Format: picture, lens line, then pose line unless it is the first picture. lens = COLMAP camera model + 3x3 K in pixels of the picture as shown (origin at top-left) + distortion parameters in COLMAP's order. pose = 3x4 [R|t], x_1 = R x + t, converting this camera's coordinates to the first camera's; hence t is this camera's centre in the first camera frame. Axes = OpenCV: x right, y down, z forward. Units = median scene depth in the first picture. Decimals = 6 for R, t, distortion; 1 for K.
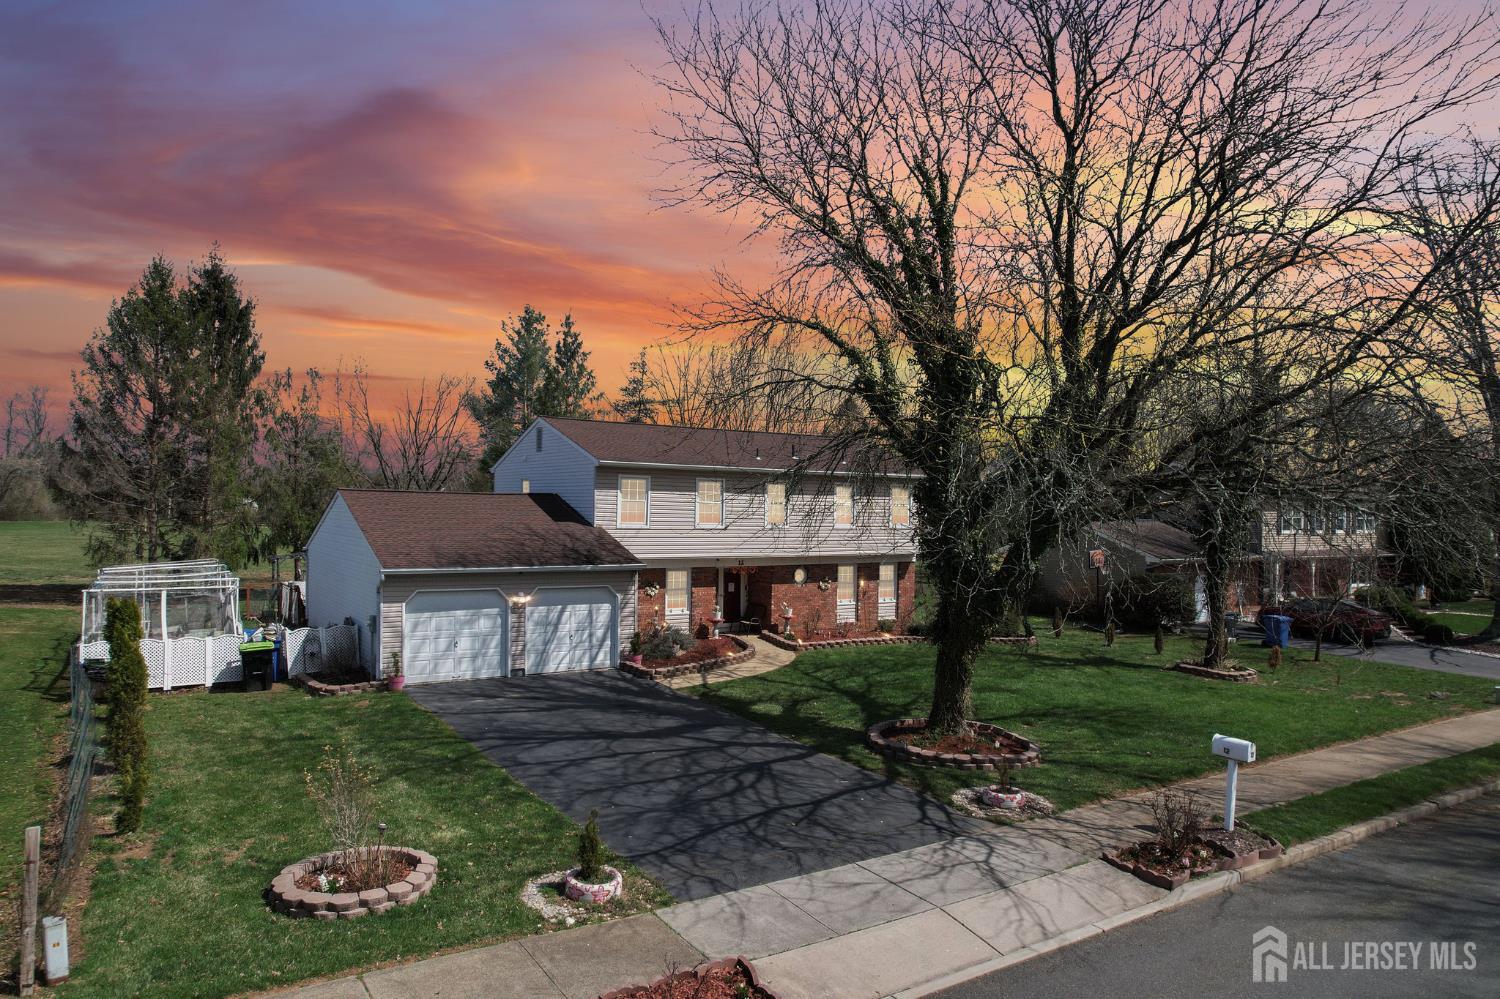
lens RADIAL K [[950.9, 0, 750.0], [0, 950.9, 499.5], [0, 0, 1]] dist [-0.024999, 0.001199]
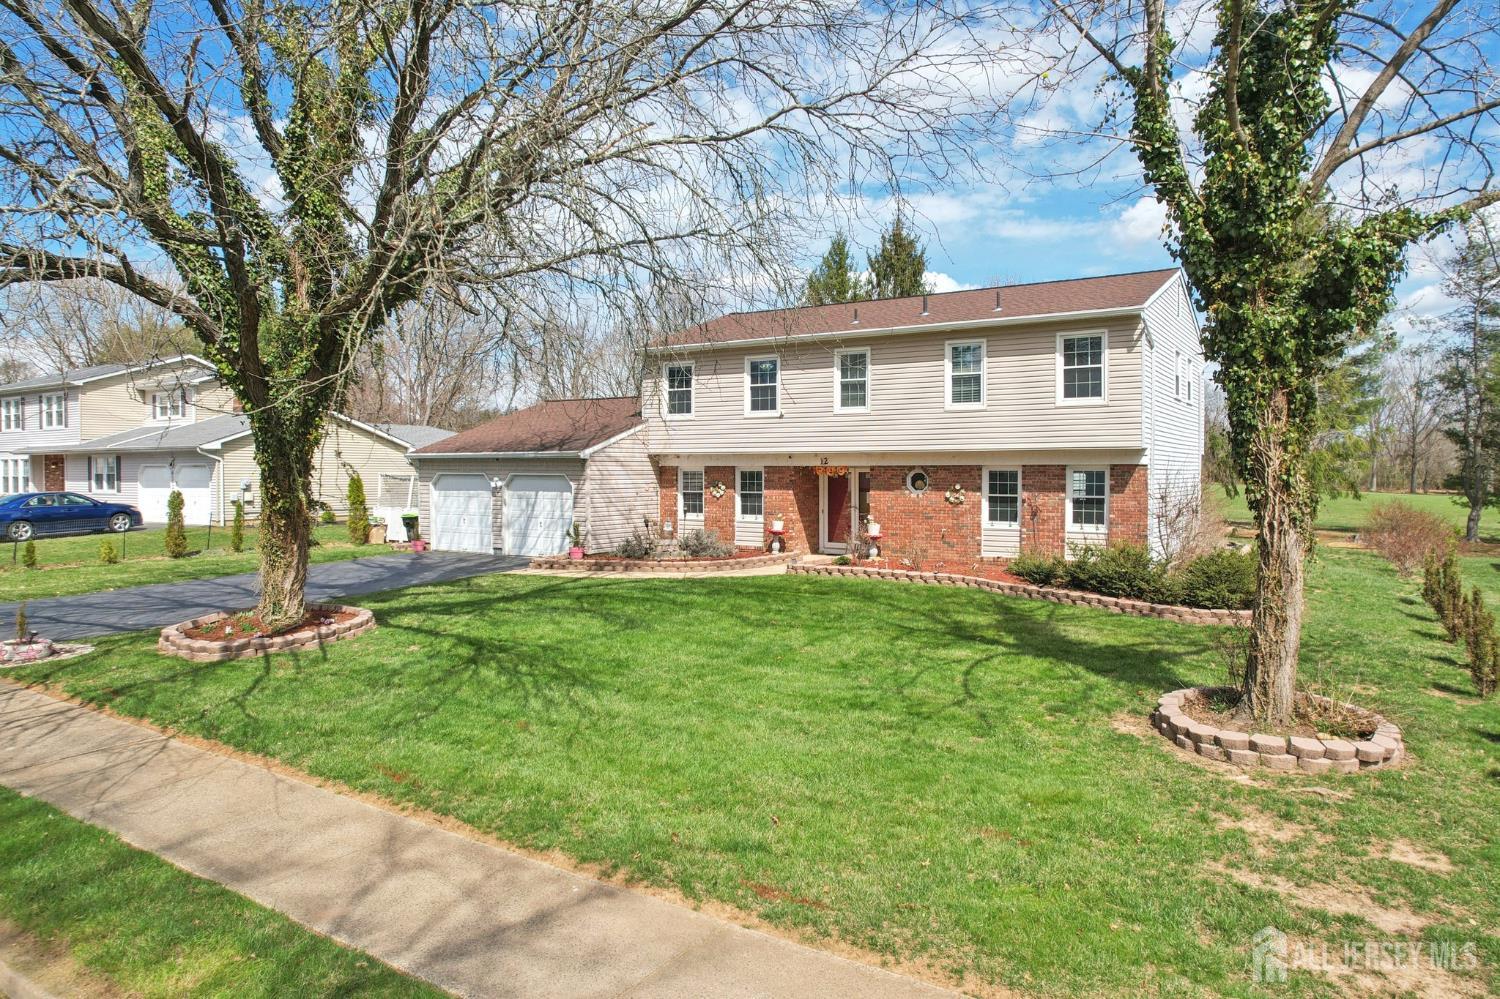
lens RADIAL K [[950.9, 0, 750.0], [0, 950.9, 499.5], [0, 0, 1]] dist [-0.024999, 0.001199]
pose [[0.416526, 0.017989, -0.908946, 0.884281], [0.016038, 0.999503, 0.027131, 0.099311], [0.908982, -0.025878, 0.416030, 0.813151]]
